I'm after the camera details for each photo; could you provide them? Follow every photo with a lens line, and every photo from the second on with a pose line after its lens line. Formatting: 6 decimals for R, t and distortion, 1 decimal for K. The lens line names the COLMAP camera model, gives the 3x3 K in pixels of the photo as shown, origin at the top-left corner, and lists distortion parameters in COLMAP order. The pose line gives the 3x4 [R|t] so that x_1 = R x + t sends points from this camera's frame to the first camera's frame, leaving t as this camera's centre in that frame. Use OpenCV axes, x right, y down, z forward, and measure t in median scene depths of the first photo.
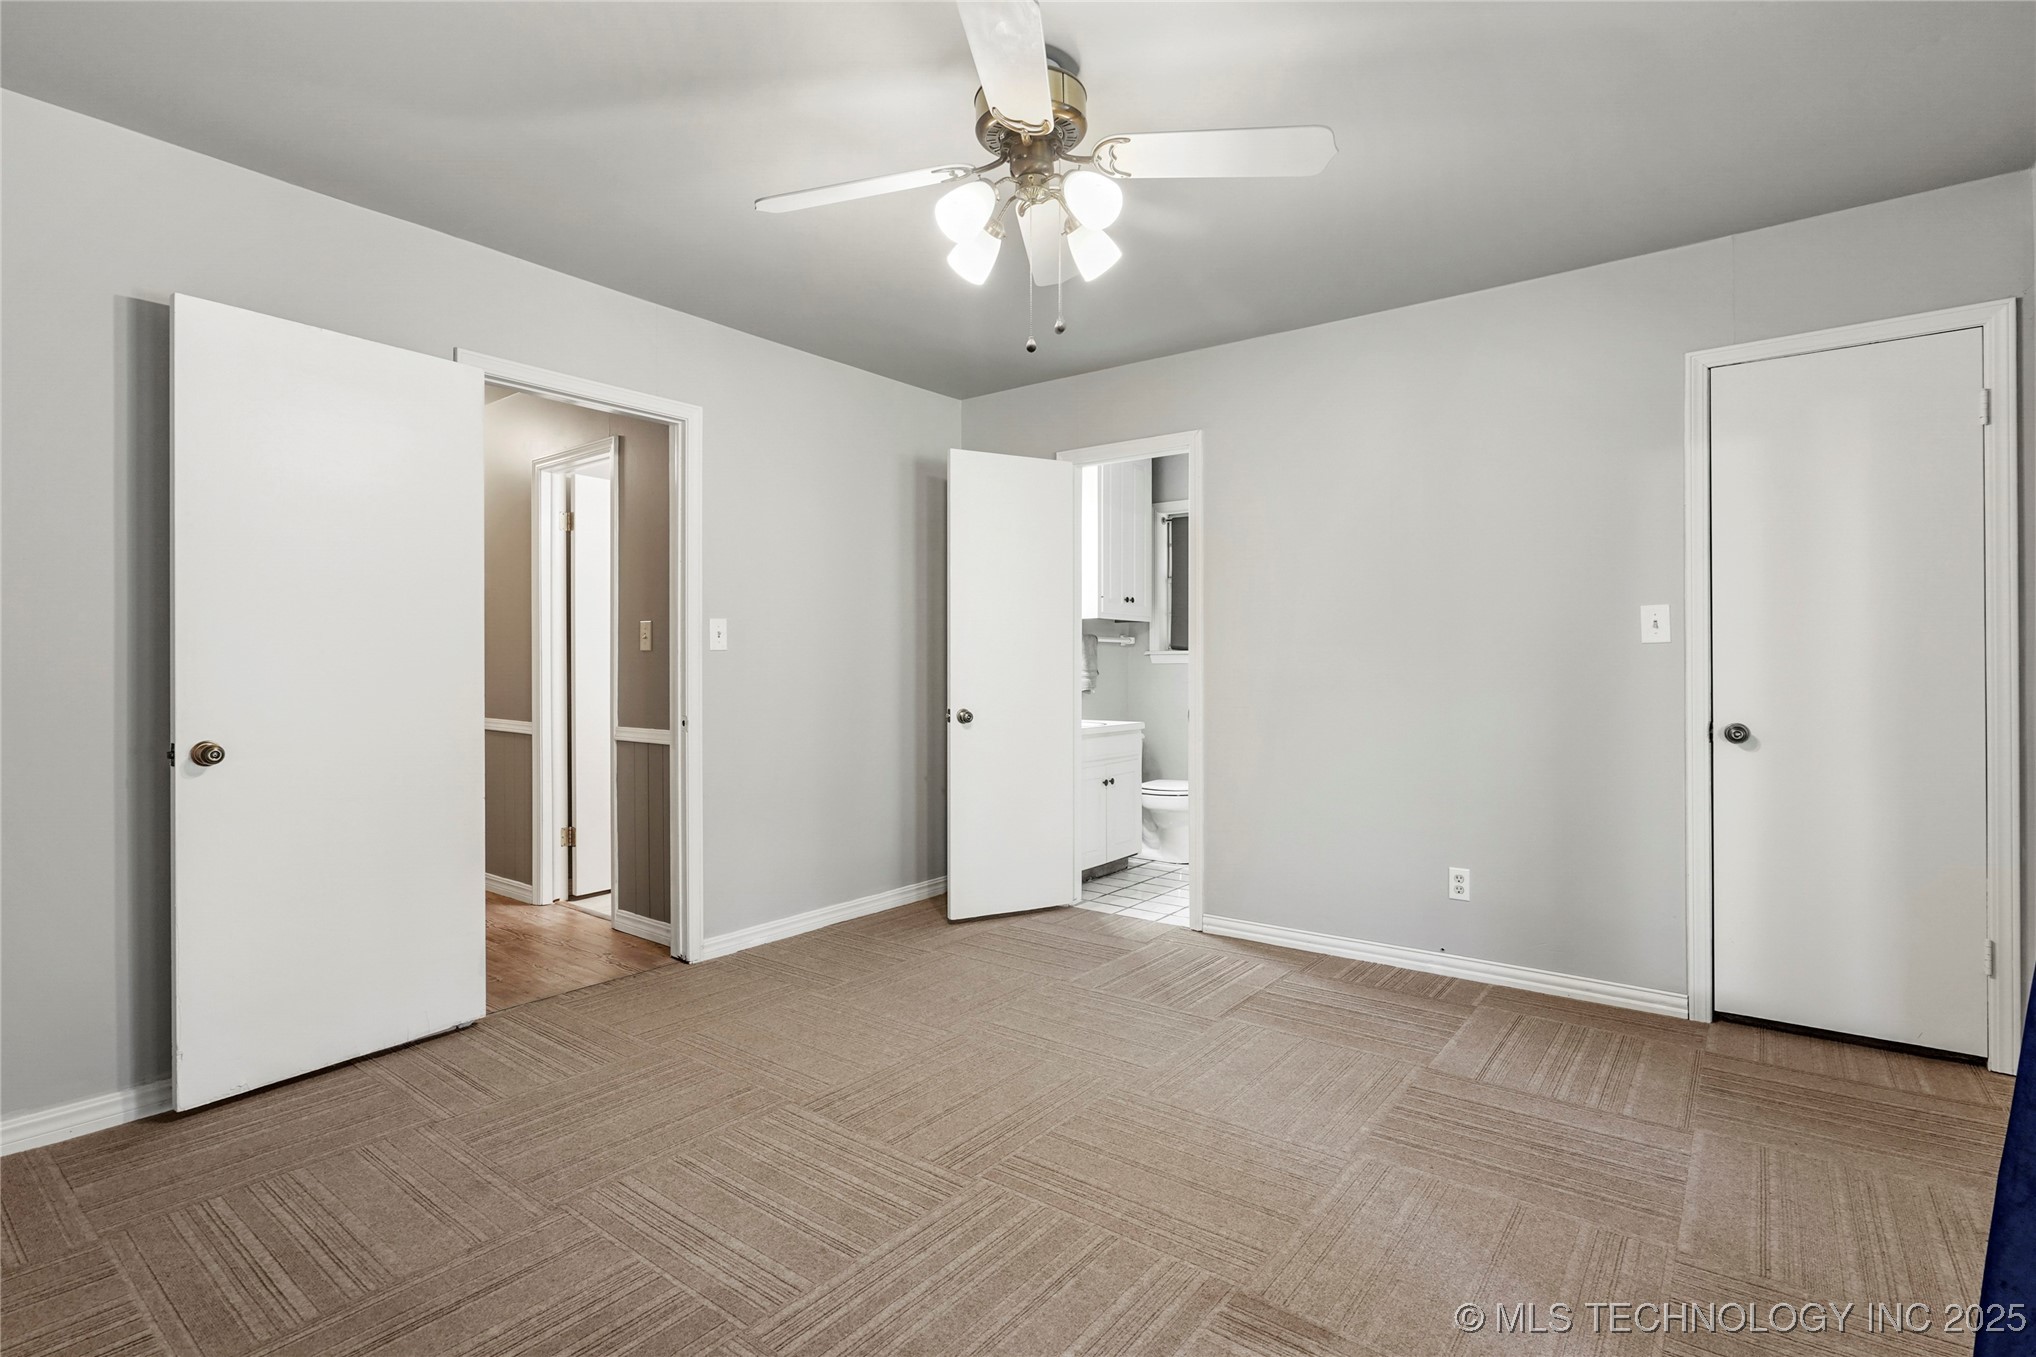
lens RADIAL K [[959.8, 0, 1004.0], [0, 959.8, 681.1], [0, 0, 1]] dist [0.000795, 0.005118]
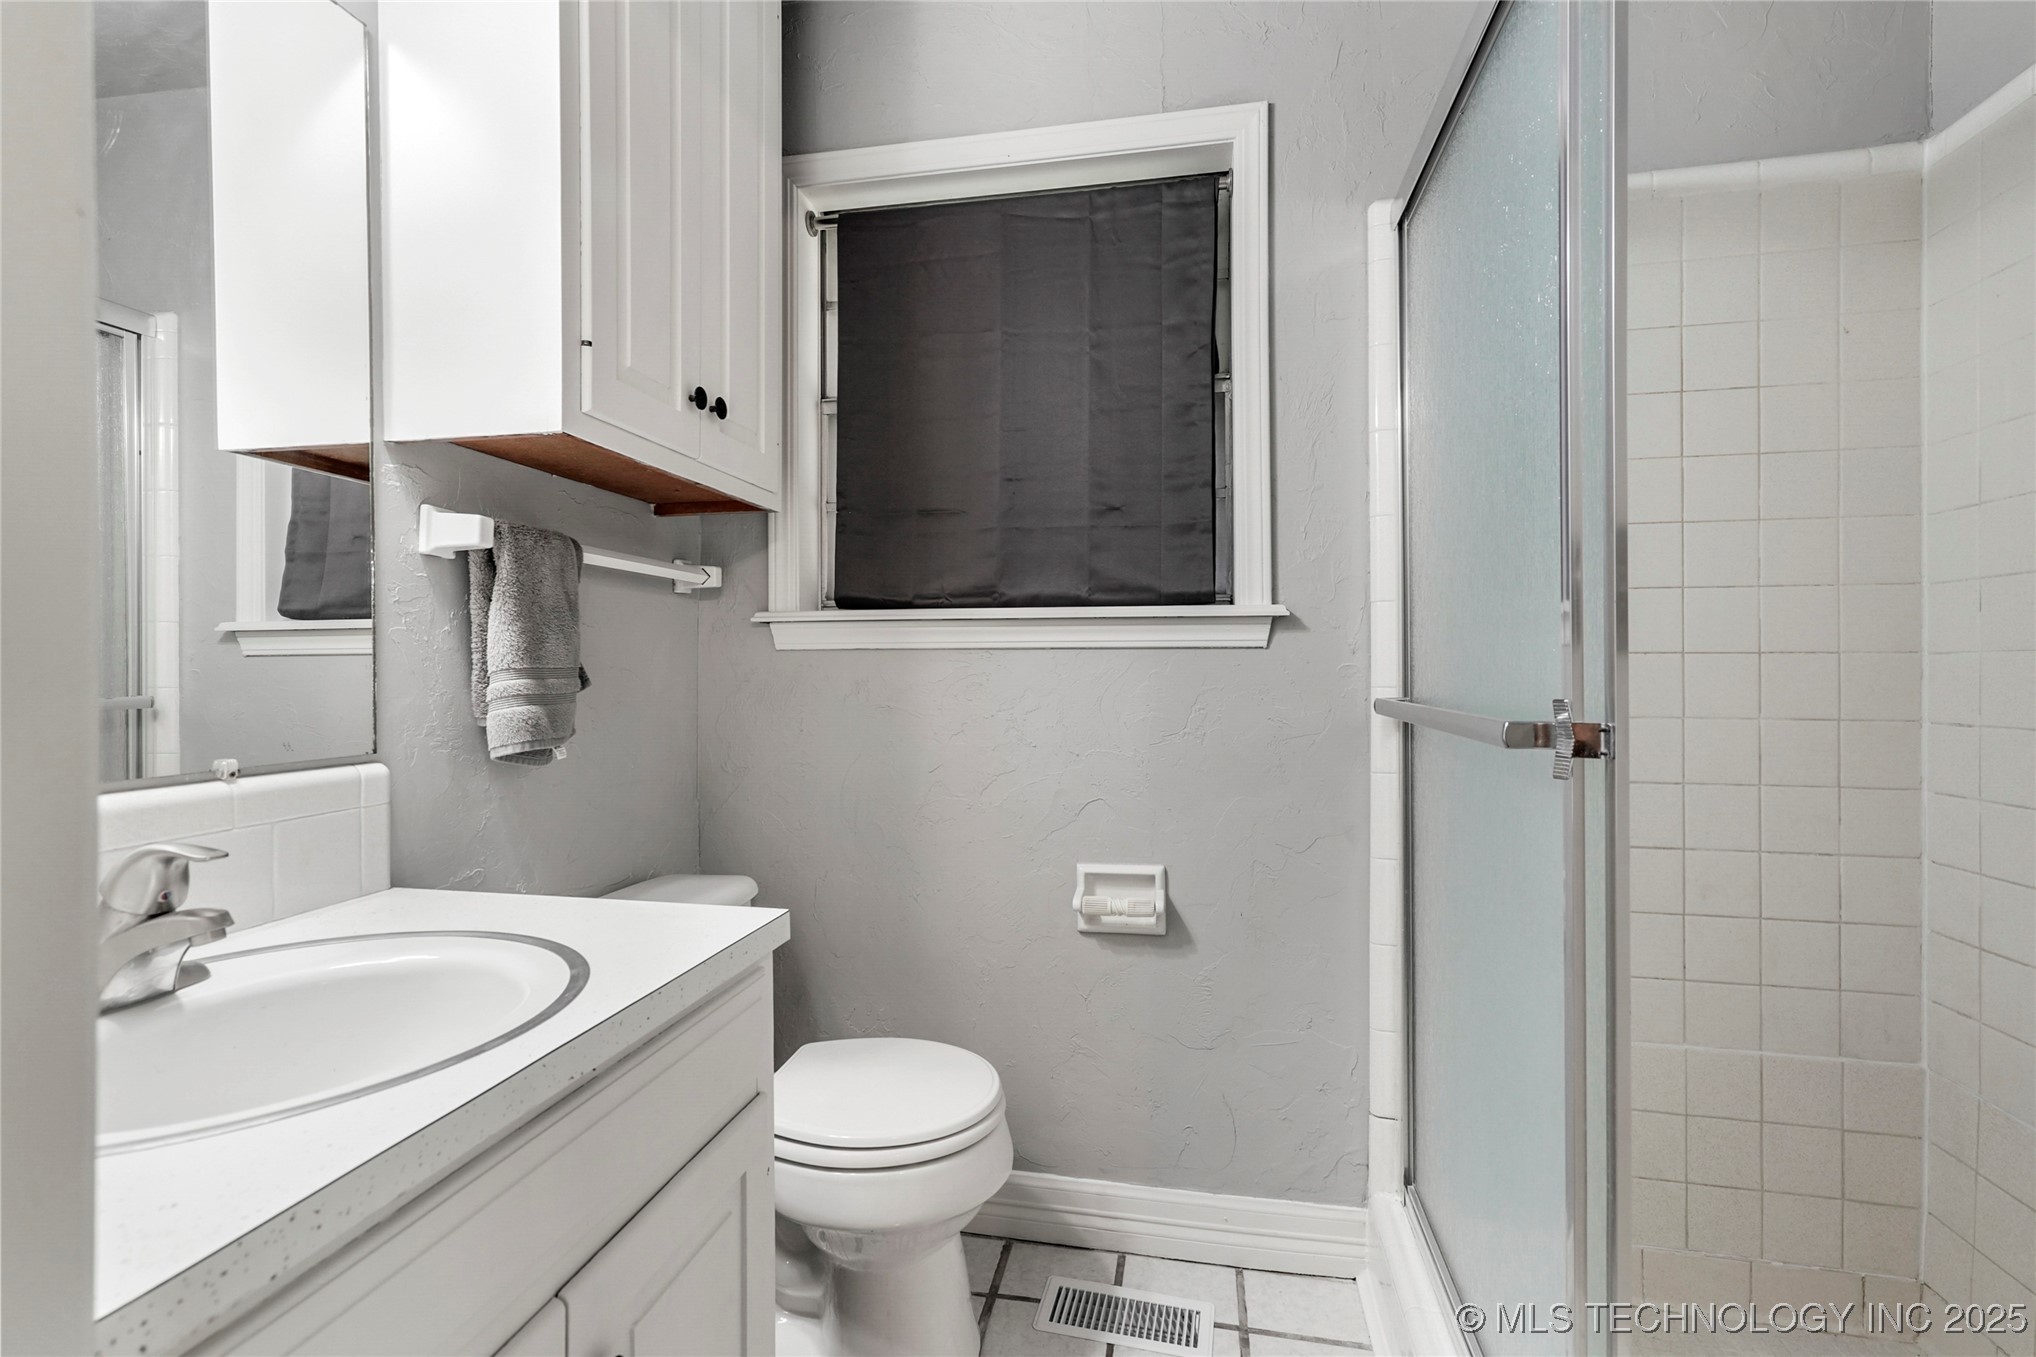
lens RADIAL K [[959.8, 0, 1019.8], [0, 959.8, 675.0], [0, 0, 1]] dist [0.000795, 0.005118]
pose [[0.896805, 0.008874, 0.442337, 0.085694], [-0.010750, 0.999941, 0.001736, -0.011409], [-0.442295, -0.006312, 0.896847, 0.680419]]
